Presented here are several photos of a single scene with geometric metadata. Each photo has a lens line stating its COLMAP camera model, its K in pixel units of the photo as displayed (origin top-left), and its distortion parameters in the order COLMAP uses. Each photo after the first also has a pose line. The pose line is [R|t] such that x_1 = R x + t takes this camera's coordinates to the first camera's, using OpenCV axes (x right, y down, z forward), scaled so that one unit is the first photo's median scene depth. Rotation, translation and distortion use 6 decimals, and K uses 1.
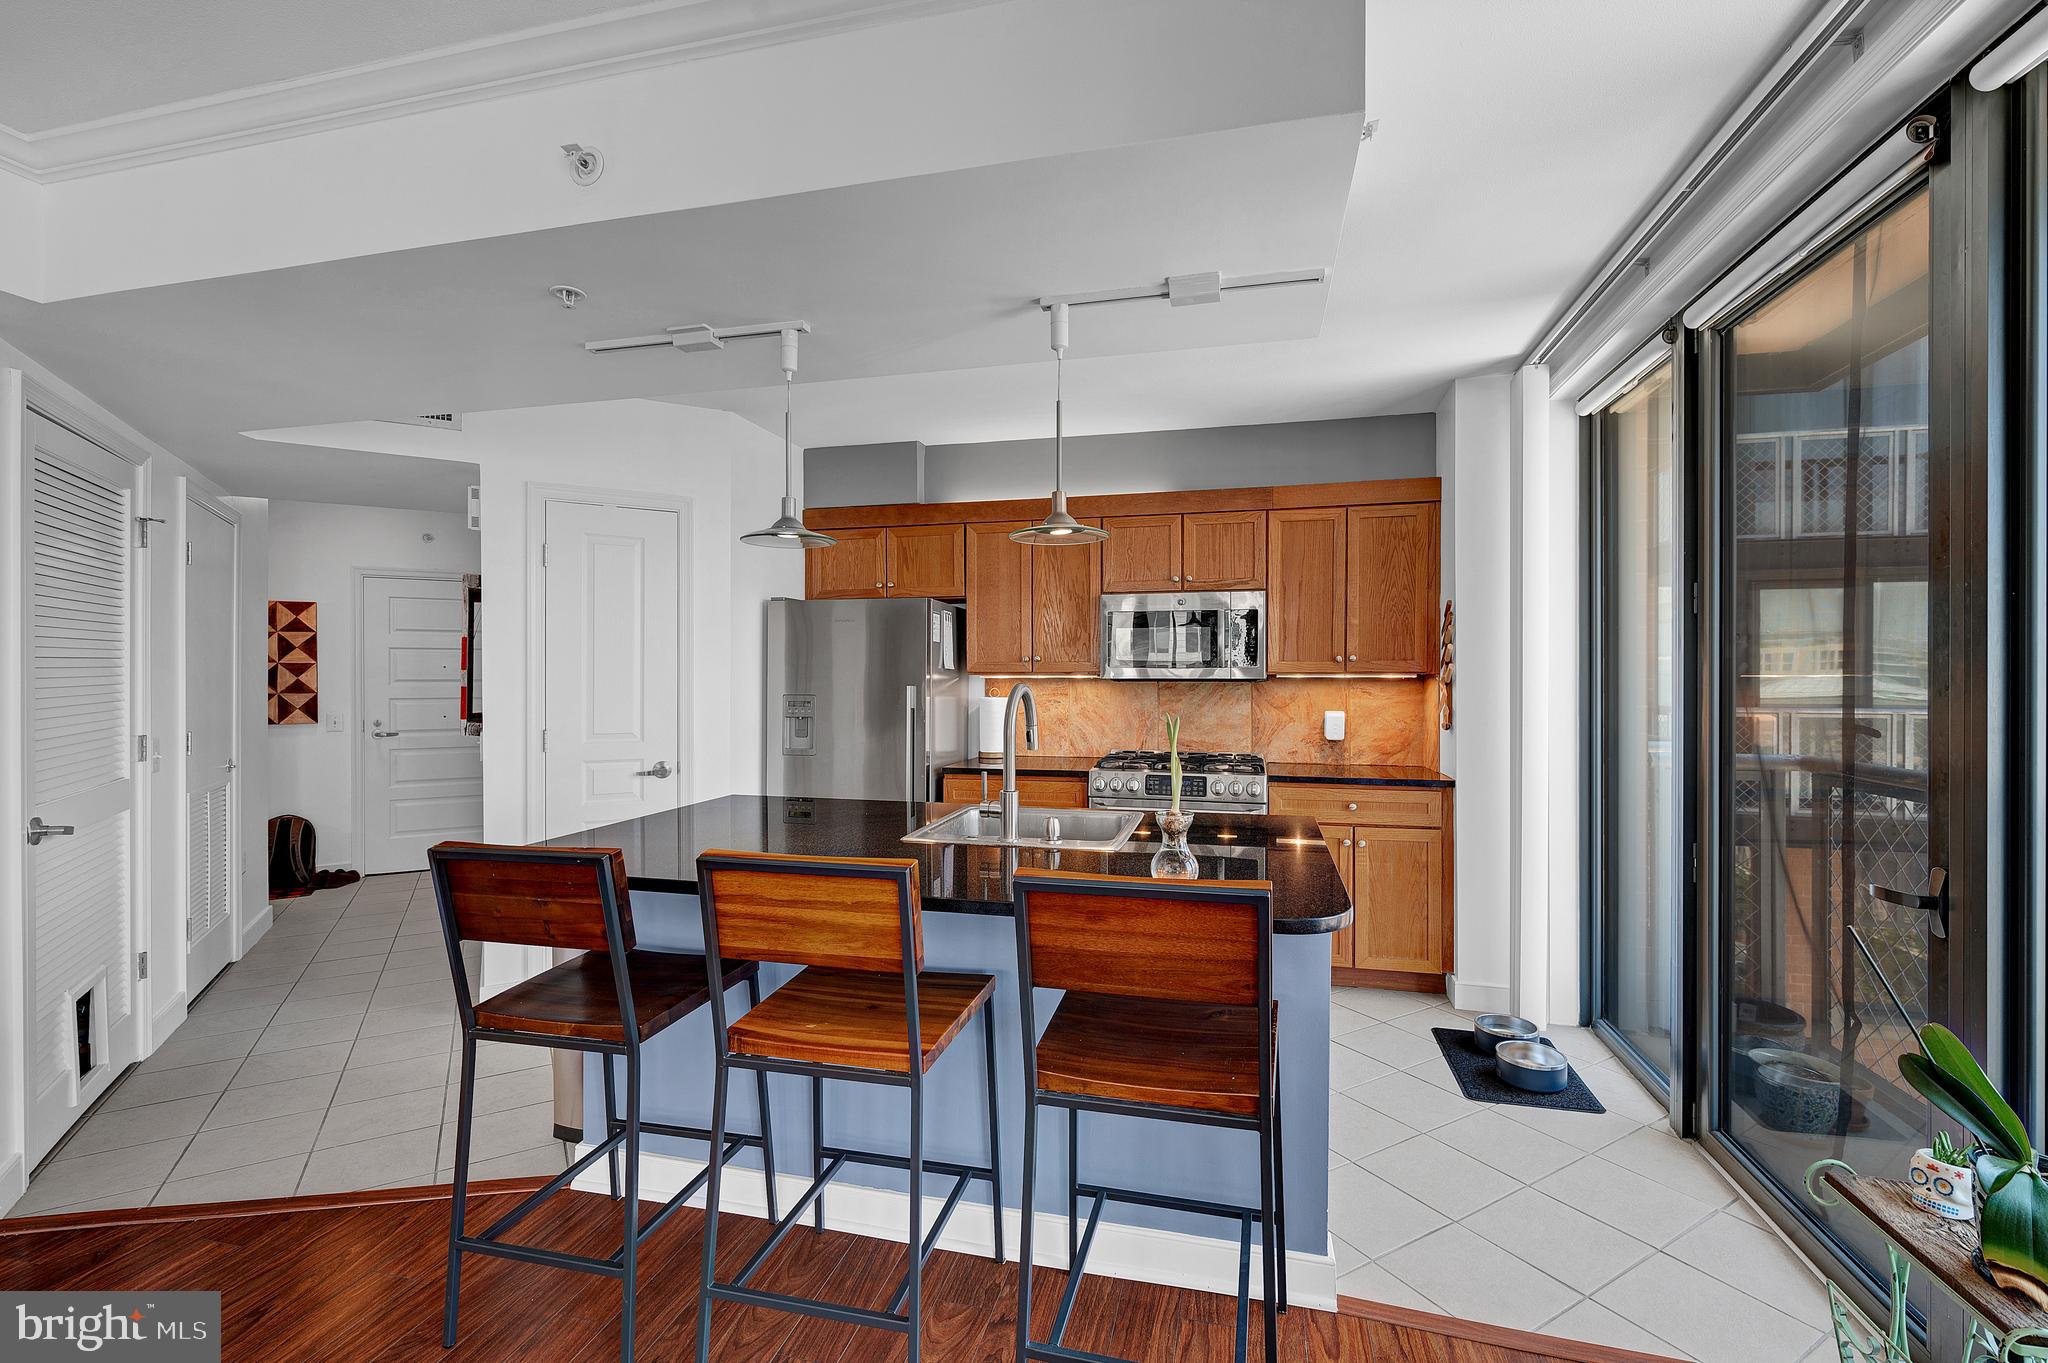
lens RADIAL K [[934.7, 0, 1012.0], [0, 934.7, 710.3], [0, 0, 1]] dist [-0.005361, -0.000461]
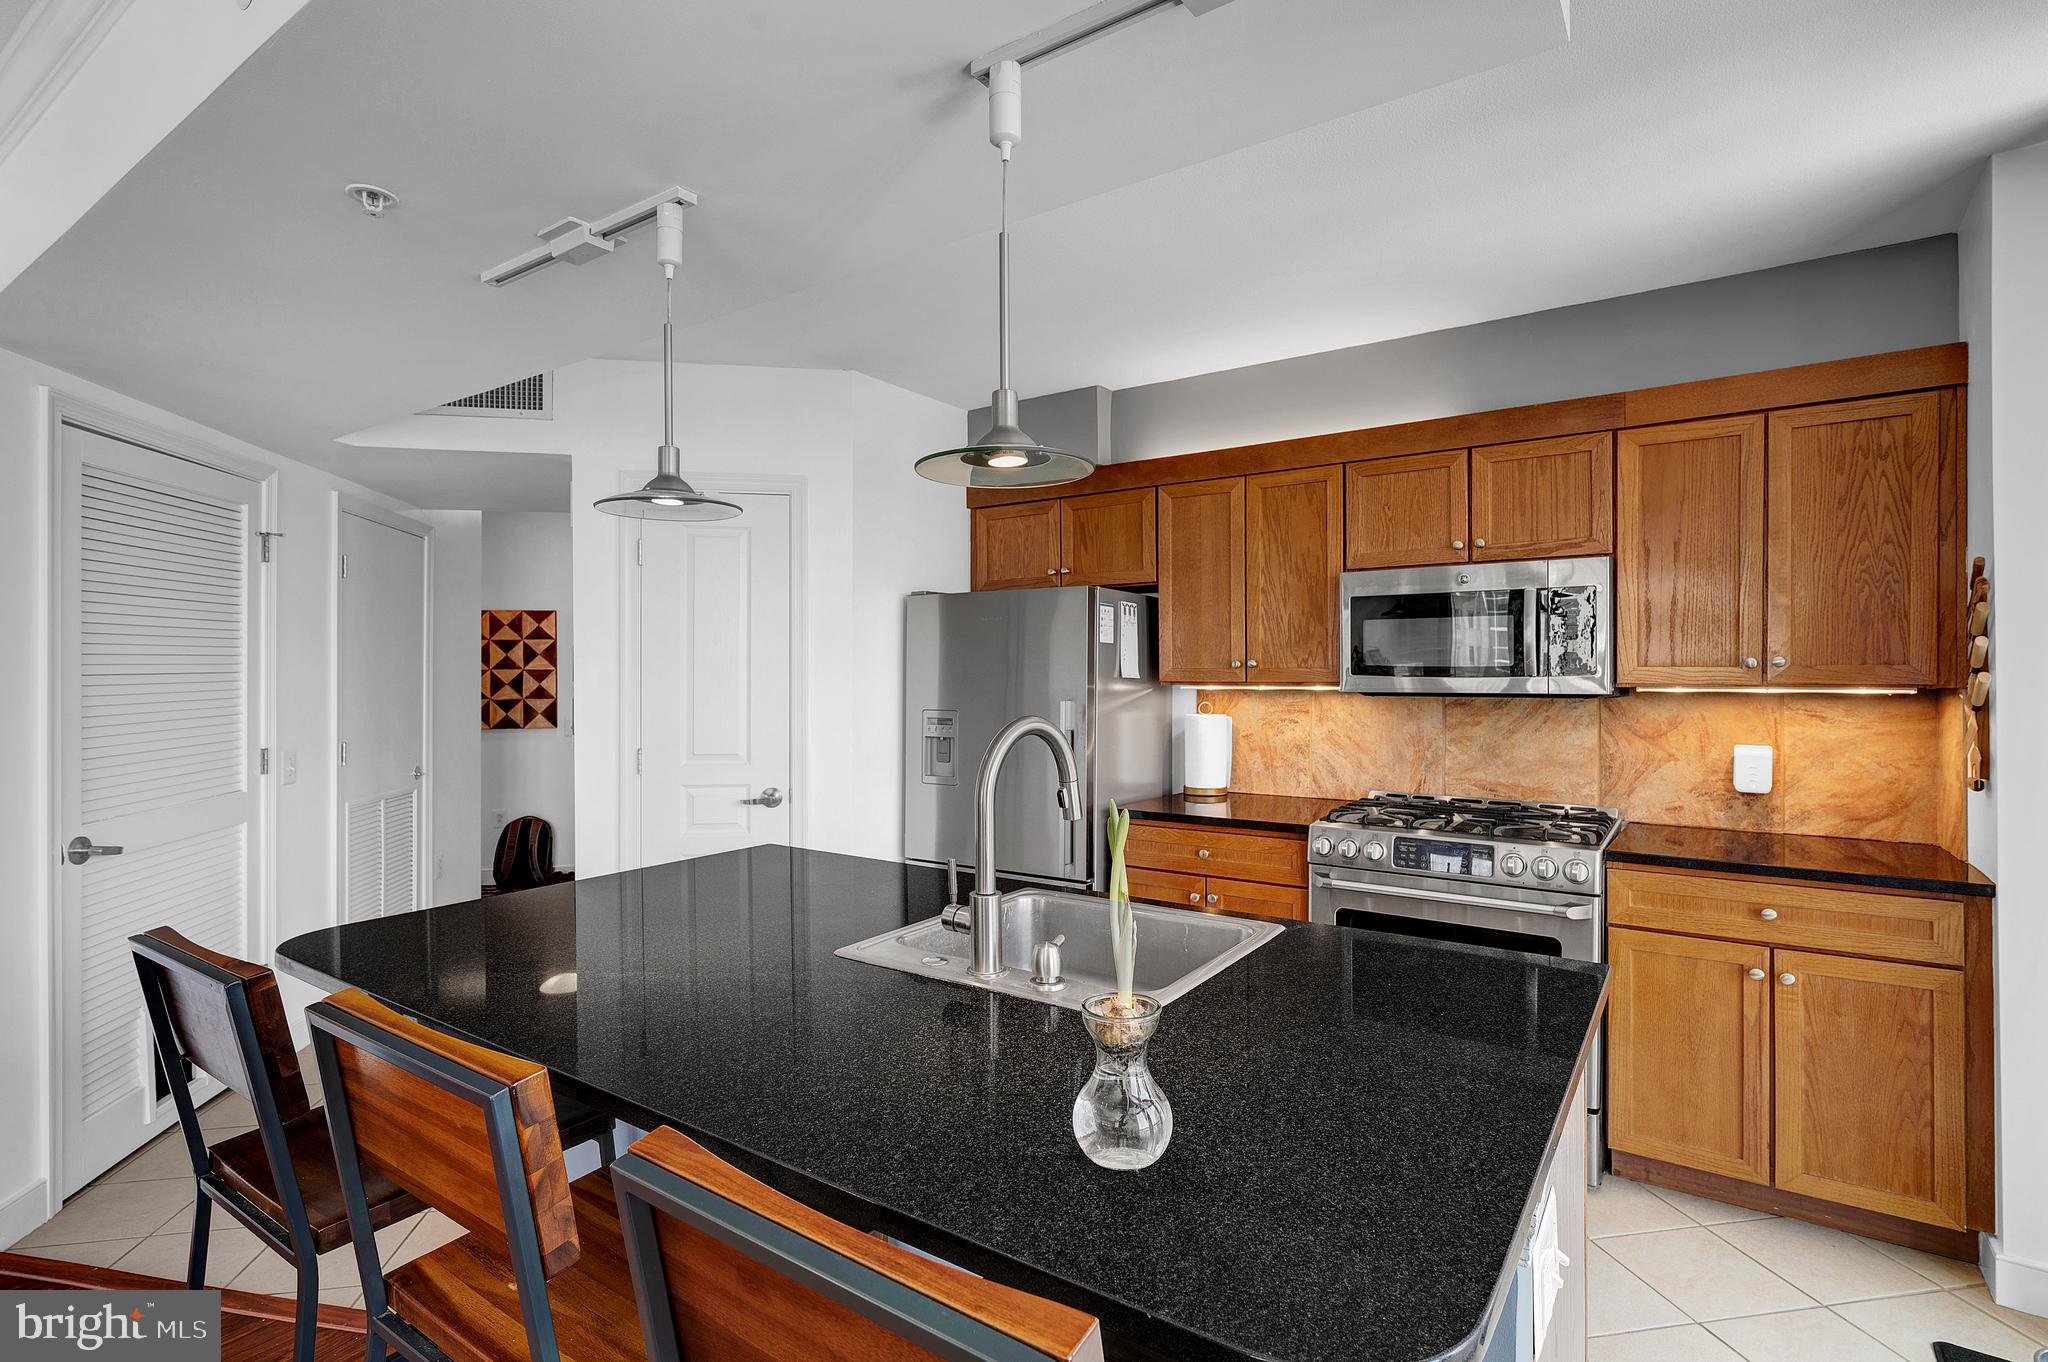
lens RADIAL K [[941.0, 0, 1047.3], [0, 941.0, 687.4], [0, 0, 1]] dist [-0.002740, 0.000111]
pose [[0.923972, 0.006558, -0.382405, 0.164538], [-0.013068, 0.999811, -0.014428, -0.024687], [0.382237, 0.018329, 0.923882, 0.266891]]
